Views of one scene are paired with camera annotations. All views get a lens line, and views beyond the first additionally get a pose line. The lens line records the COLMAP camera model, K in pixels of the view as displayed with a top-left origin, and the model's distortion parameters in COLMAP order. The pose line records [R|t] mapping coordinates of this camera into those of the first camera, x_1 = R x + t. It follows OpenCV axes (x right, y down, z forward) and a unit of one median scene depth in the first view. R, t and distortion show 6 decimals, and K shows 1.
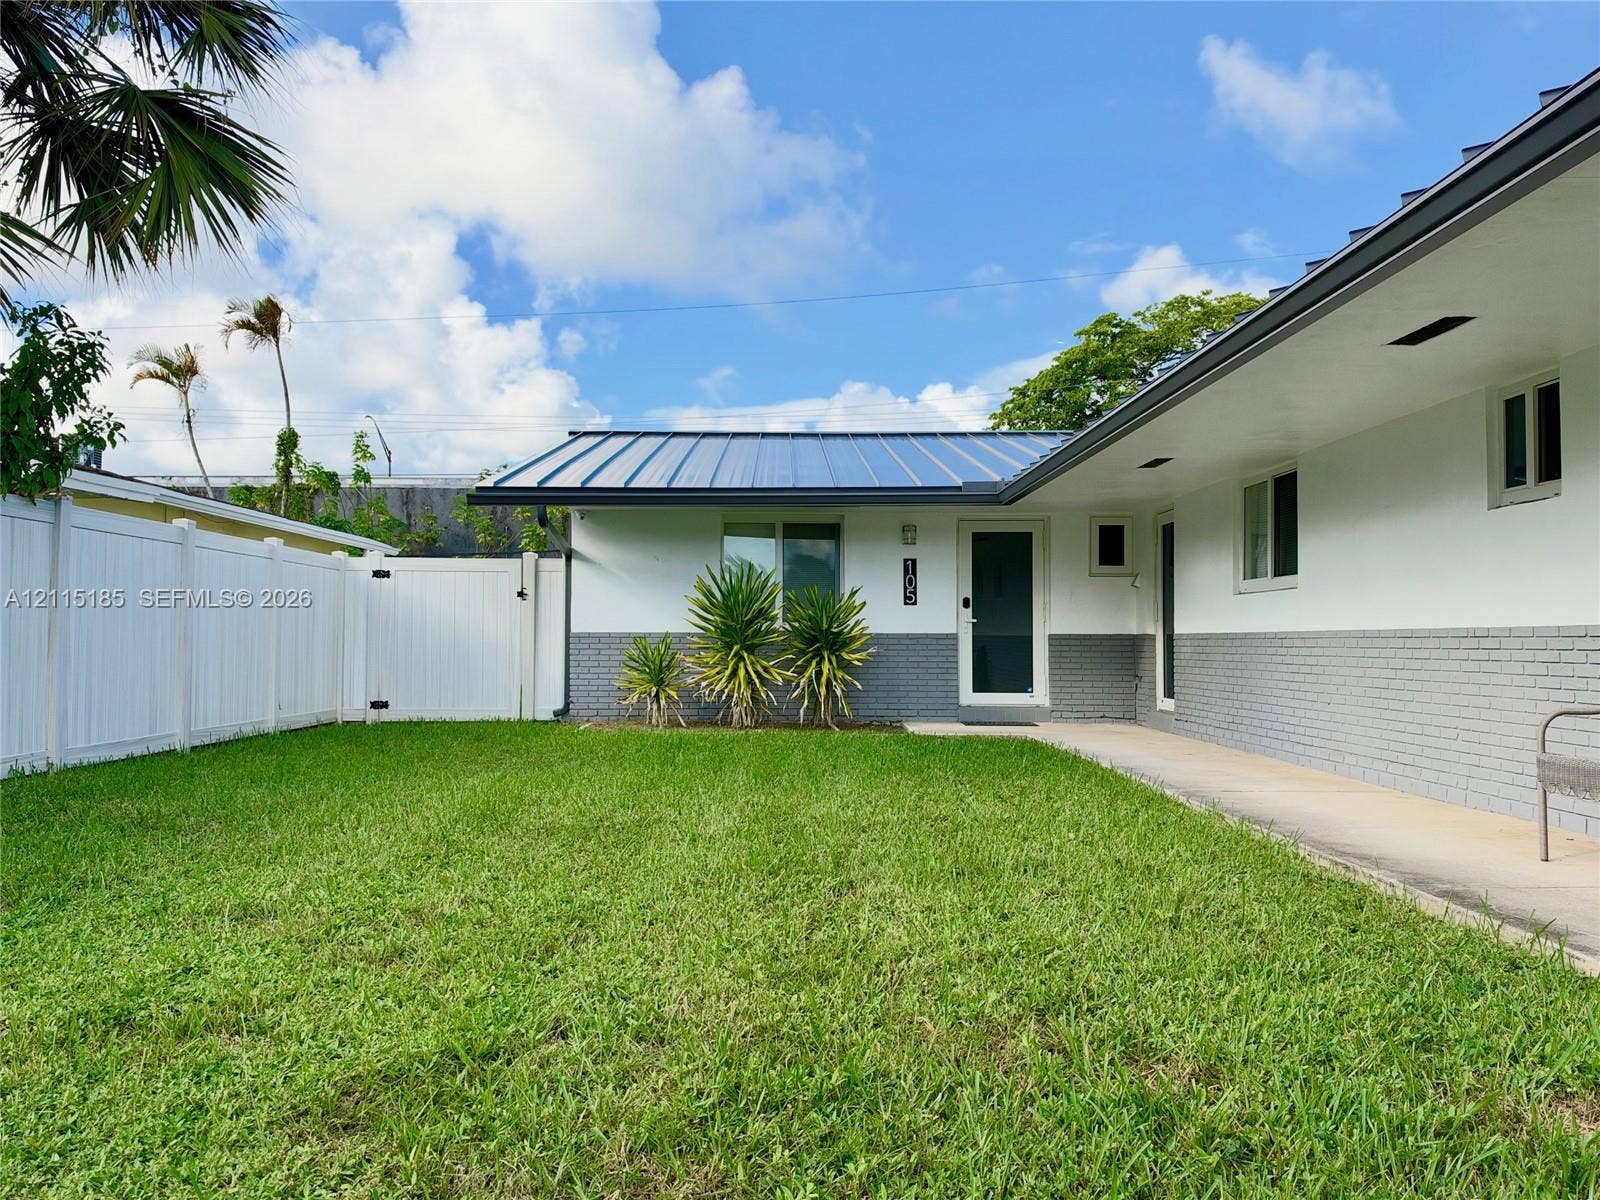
lens RADIAL K [[1151.0, 0, 792.0], [0, 1151.0, 596.4], [0, 0, 1]] dist [0.154618, -0.346226]
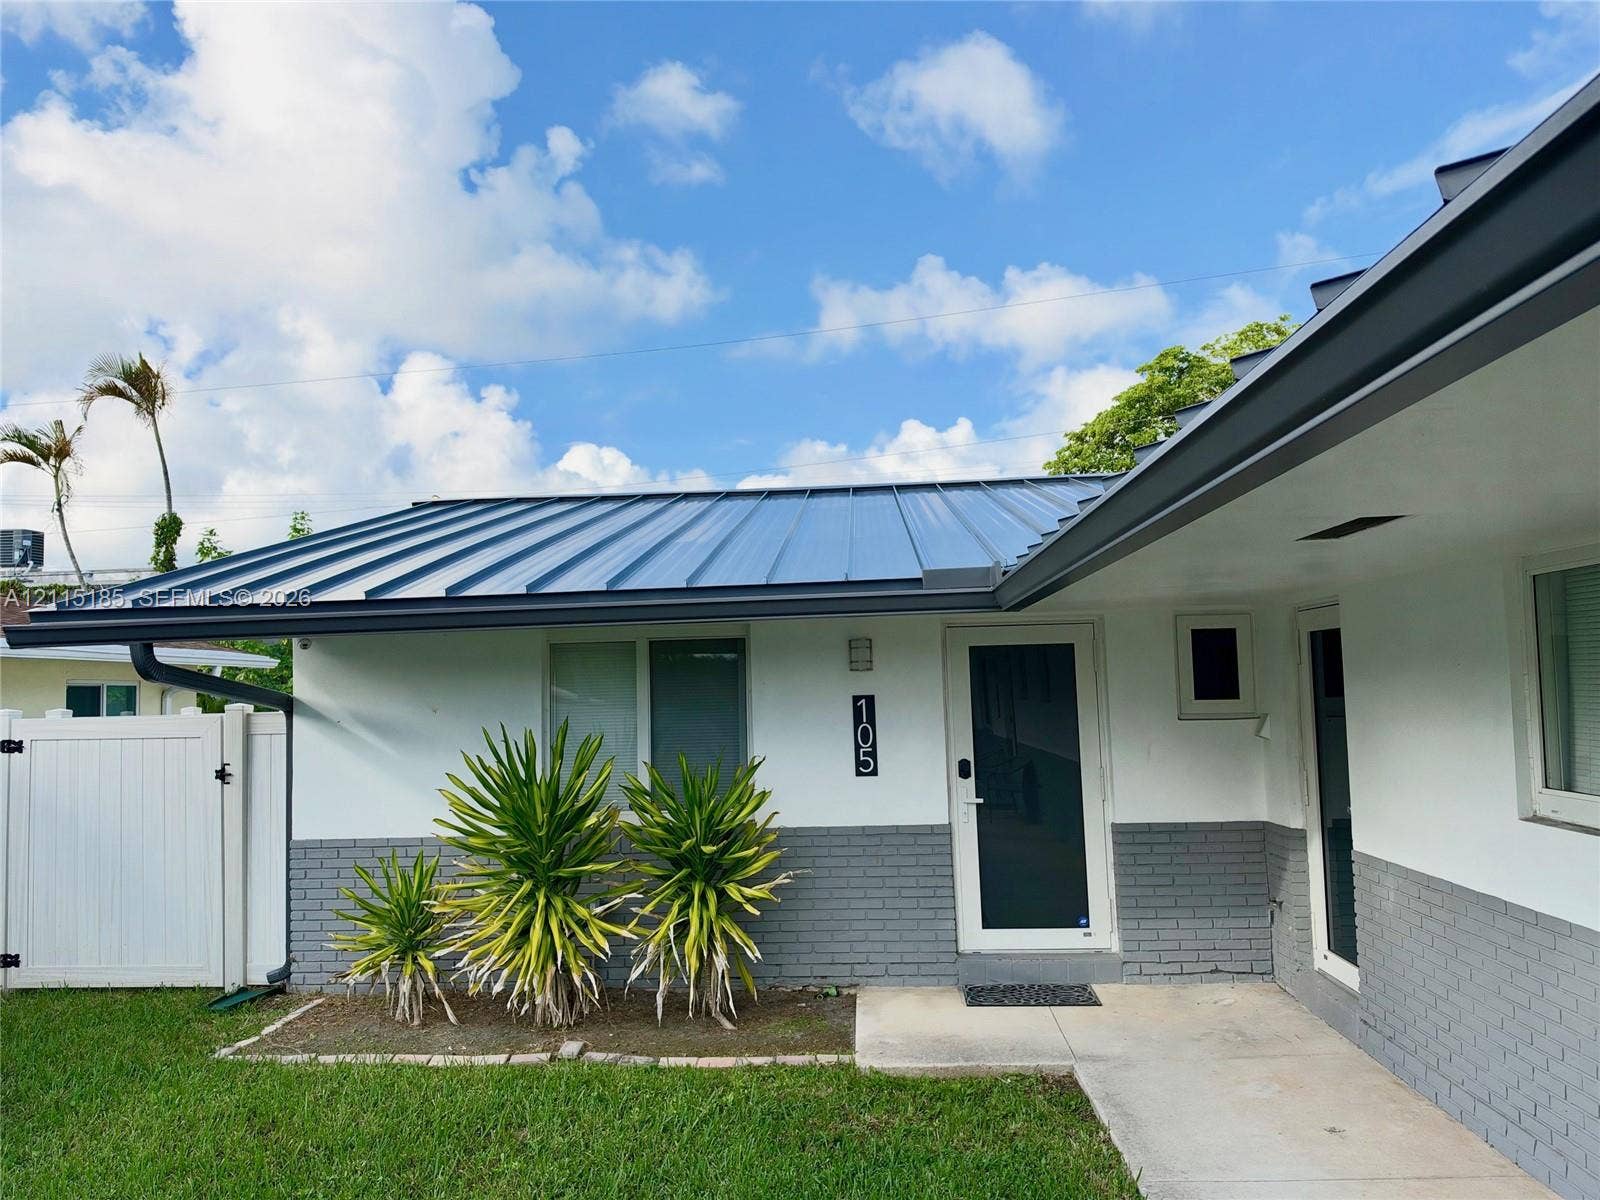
lens RADIAL K [[1151.0, 0, 792.0], [0, 1151.0, 596.4], [0, 0, 1]] dist [0.154618, -0.346226]
pose [[0.997694, -0.035303, -0.057977, 0.101865], [0.032190, 0.998034, -0.053780, -0.052519], [0.059762, 0.051790, 0.996868, 0.413249]]
